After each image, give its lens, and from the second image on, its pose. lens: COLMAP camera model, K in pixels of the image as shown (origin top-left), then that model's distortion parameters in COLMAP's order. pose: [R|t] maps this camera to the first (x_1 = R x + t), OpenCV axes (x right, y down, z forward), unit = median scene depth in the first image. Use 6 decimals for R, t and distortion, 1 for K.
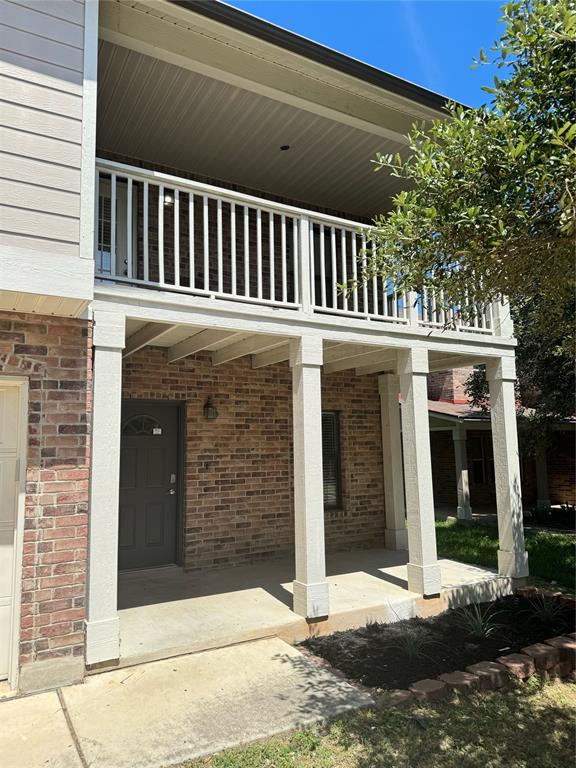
lens RADIAL K [[536.5, 0, 291.1], [0, 536.5, 384.9], [0, 0, 1]] dist [0.029002, -0.021003]
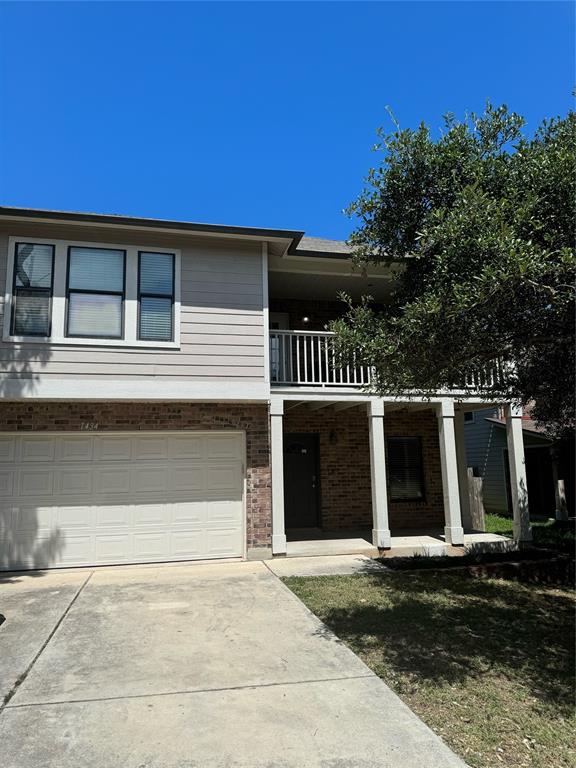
lens RADIAL K [[536.5, 0, 287.9], [0, 536.5, 381.9], [0, 0, 1]] dist [0.029002, -0.021003]
pose [[0.952423, -0.047189, -0.301103, 0.353463], [0.036933, 0.998530, -0.039668, -0.105557], [0.302533, 0.026661, 0.952766, -1.026321]]
